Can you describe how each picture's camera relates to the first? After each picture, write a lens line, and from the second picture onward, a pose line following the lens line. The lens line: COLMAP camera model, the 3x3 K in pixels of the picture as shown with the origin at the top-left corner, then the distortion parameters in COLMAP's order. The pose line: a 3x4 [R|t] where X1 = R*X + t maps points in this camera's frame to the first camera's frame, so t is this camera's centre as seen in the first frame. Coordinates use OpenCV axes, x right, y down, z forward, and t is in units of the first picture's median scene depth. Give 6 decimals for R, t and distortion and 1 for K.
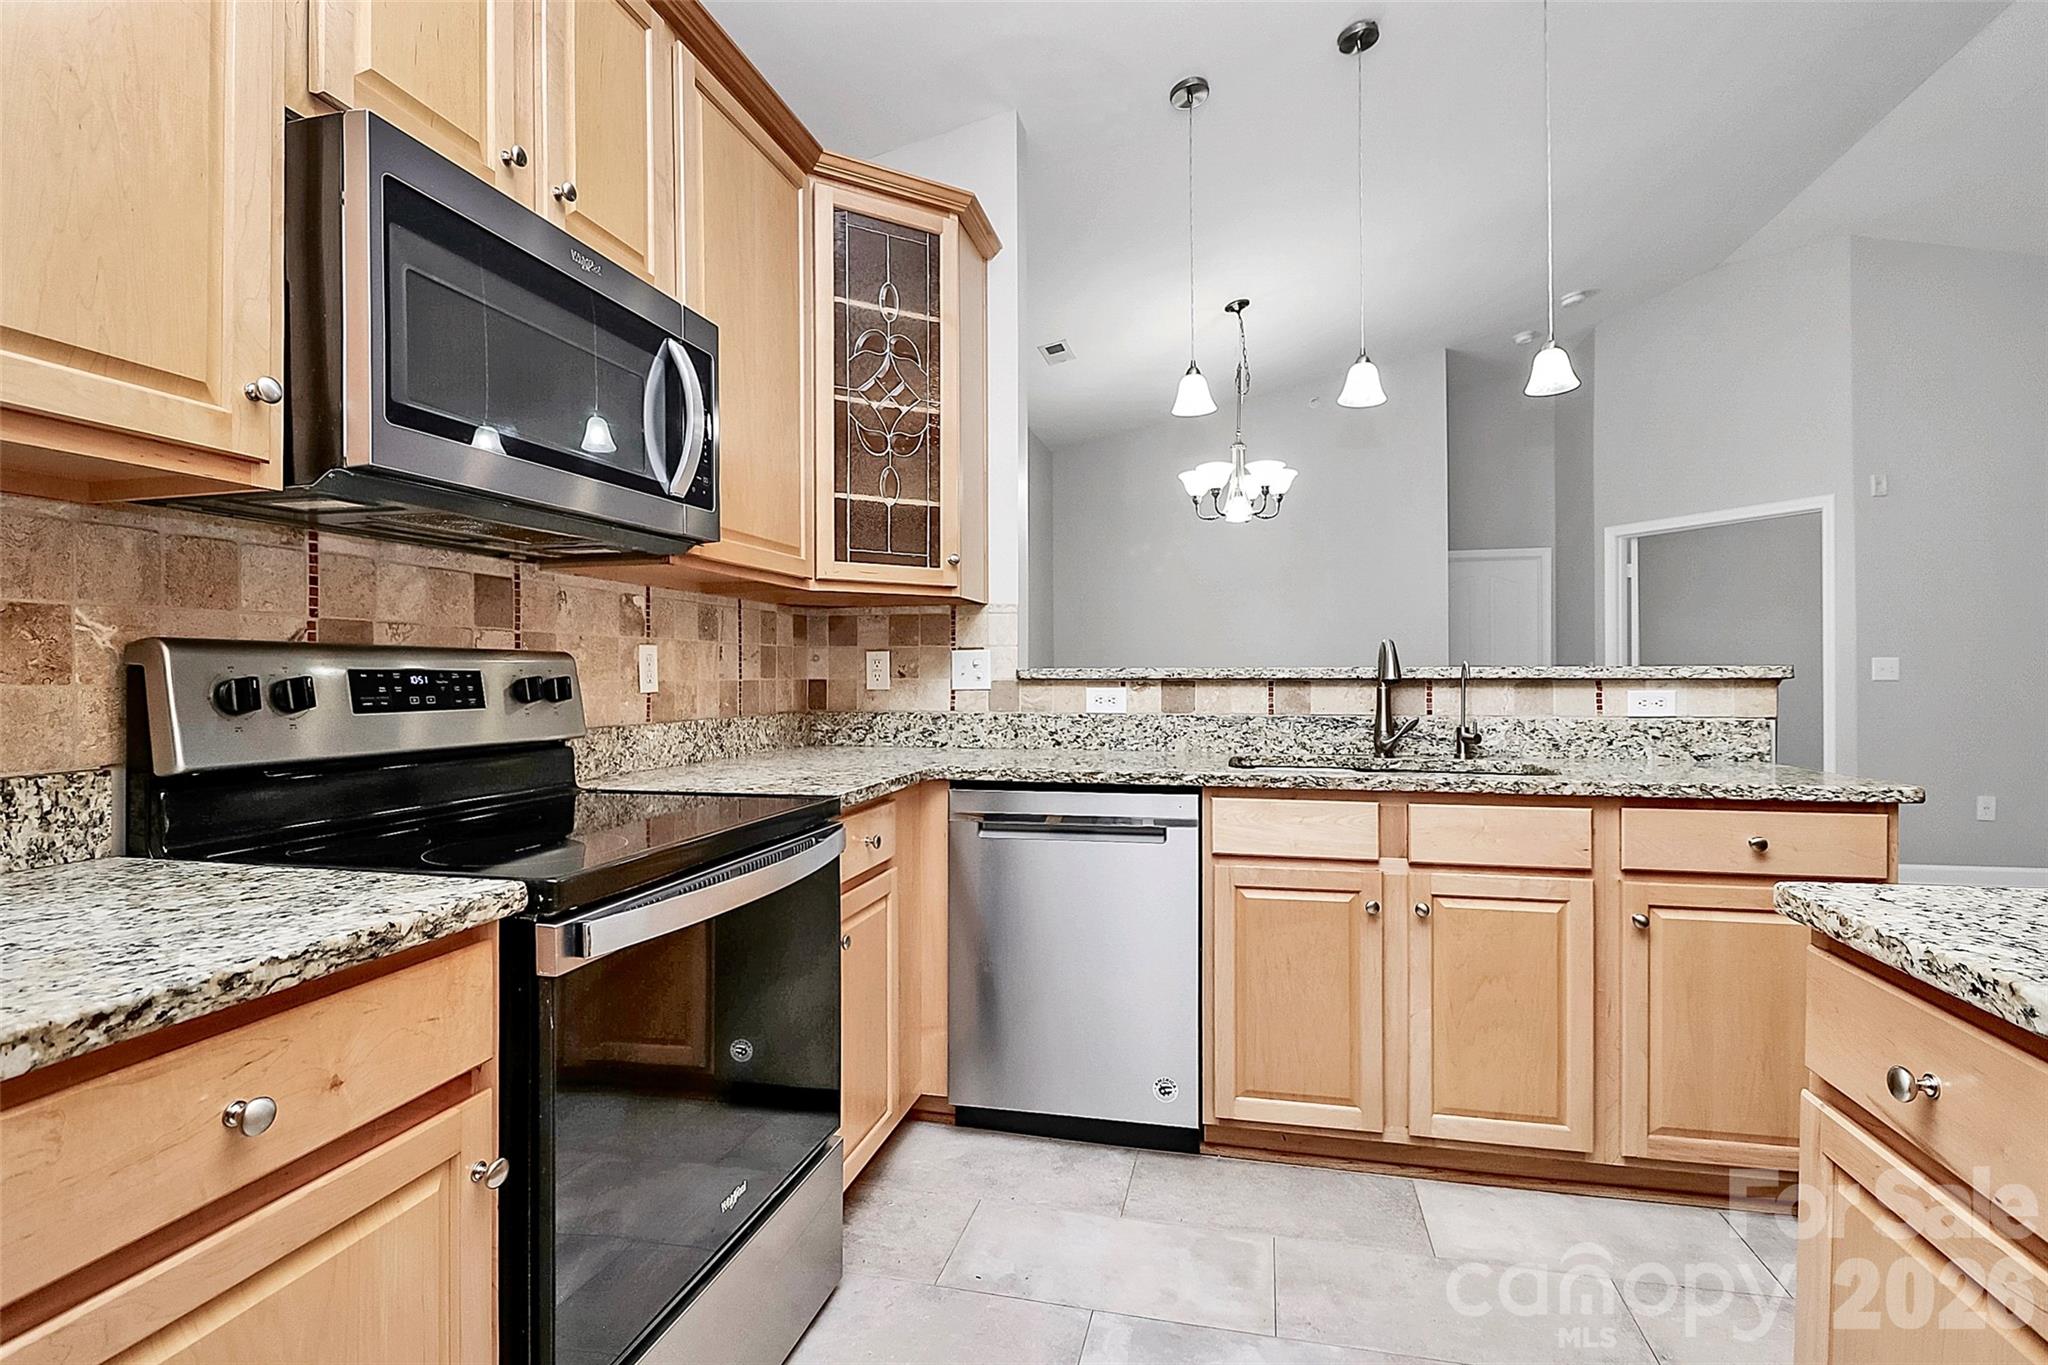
lens RADIAL K [[984.3, 0, 1021.7], [0, 984.3, 652.2], [0, 0, 1]] dist [-0.005990, -0.009974]
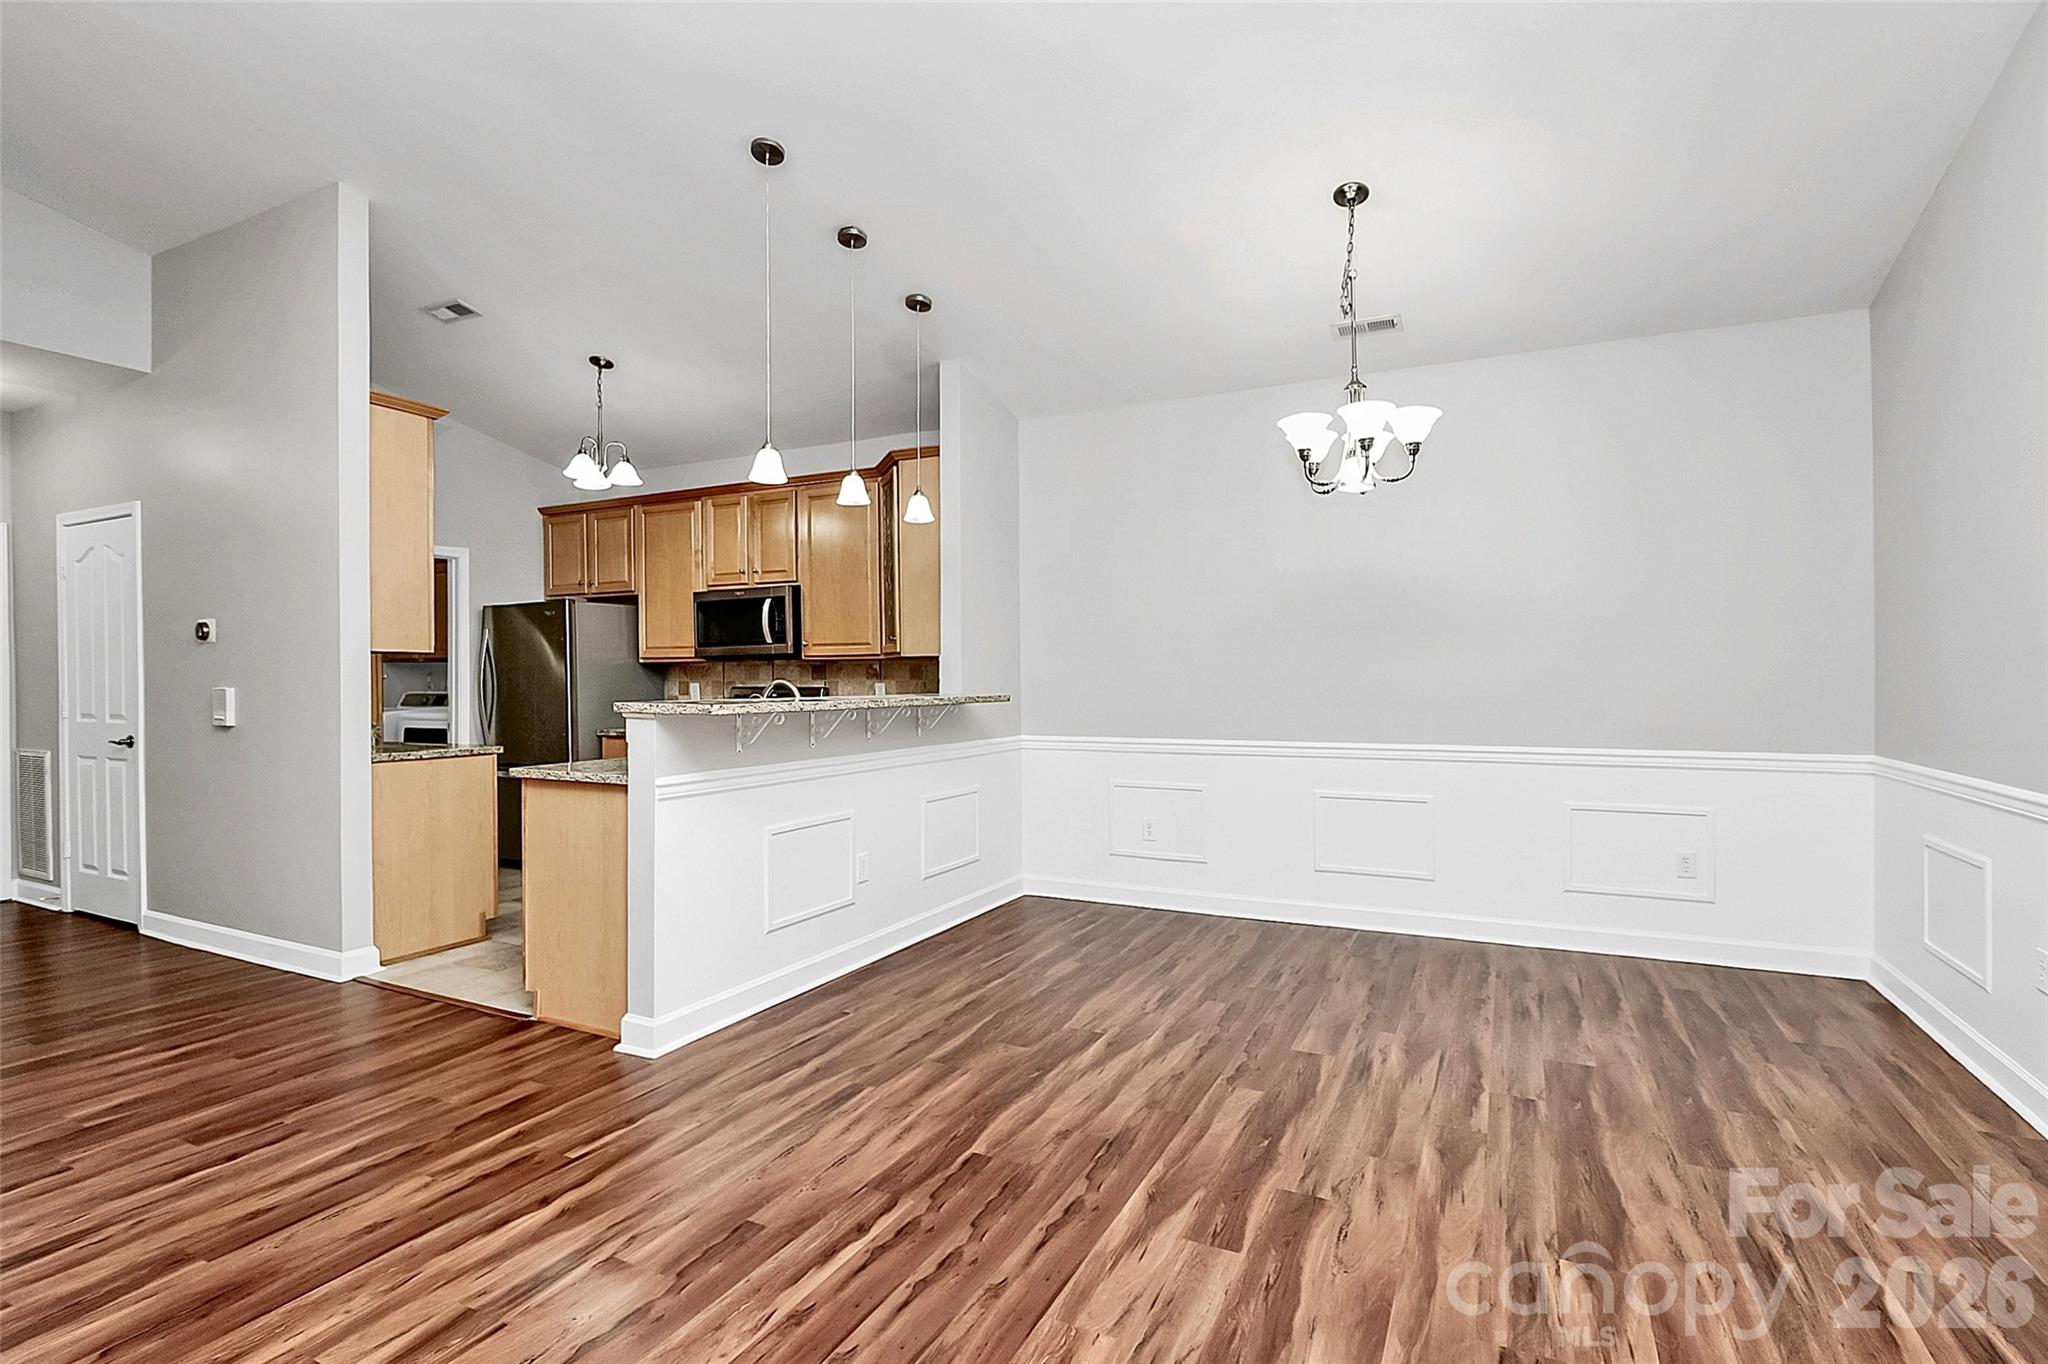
lens RADIAL K [[984.3, 0, 991.6], [0, 984.3, 669.9], [0, 0, 1]] dist [-0.005990, -0.009974]
pose [[-0.255761, -0.002433, -0.966737, 1.893395], [0.026702, 0.999598, -0.009580, -0.007251], [0.966371, -0.028264, -0.255593, 1.790210]]
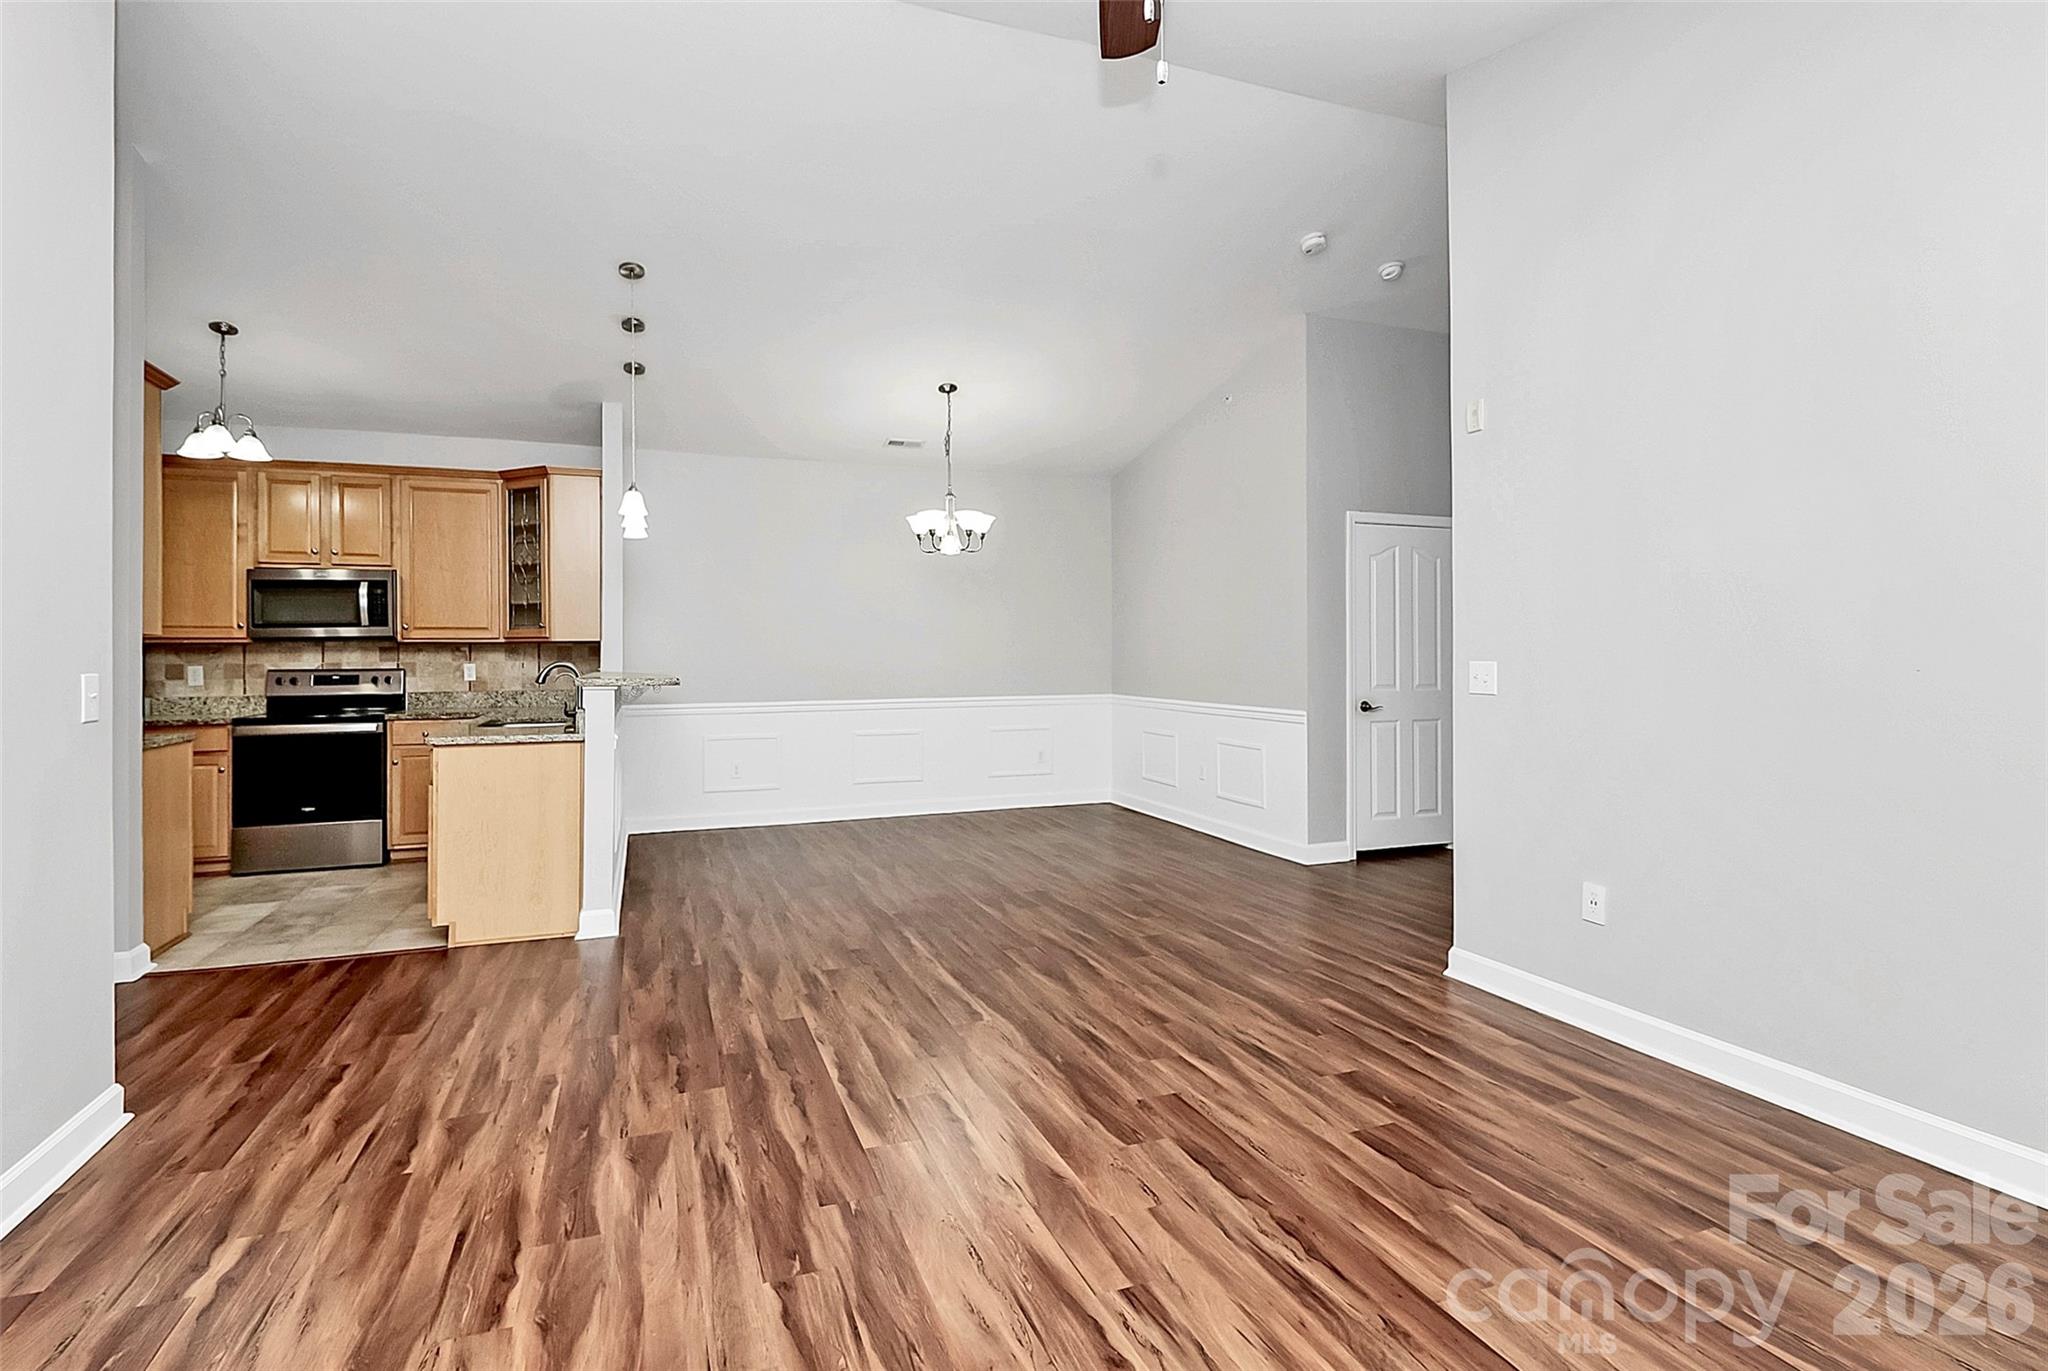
lens RADIAL K [[984.3, 0, 1013.9], [0, 984.3, 646.1], [0, 0, 1]] dist [-0.005990, -0.009974]
pose [[0.547440, -0.008131, -0.836805, 2.609413], [0.023860, 0.999698, 0.005896, -0.034965], [0.836505, -0.023193, 0.547469, 0.697447]]
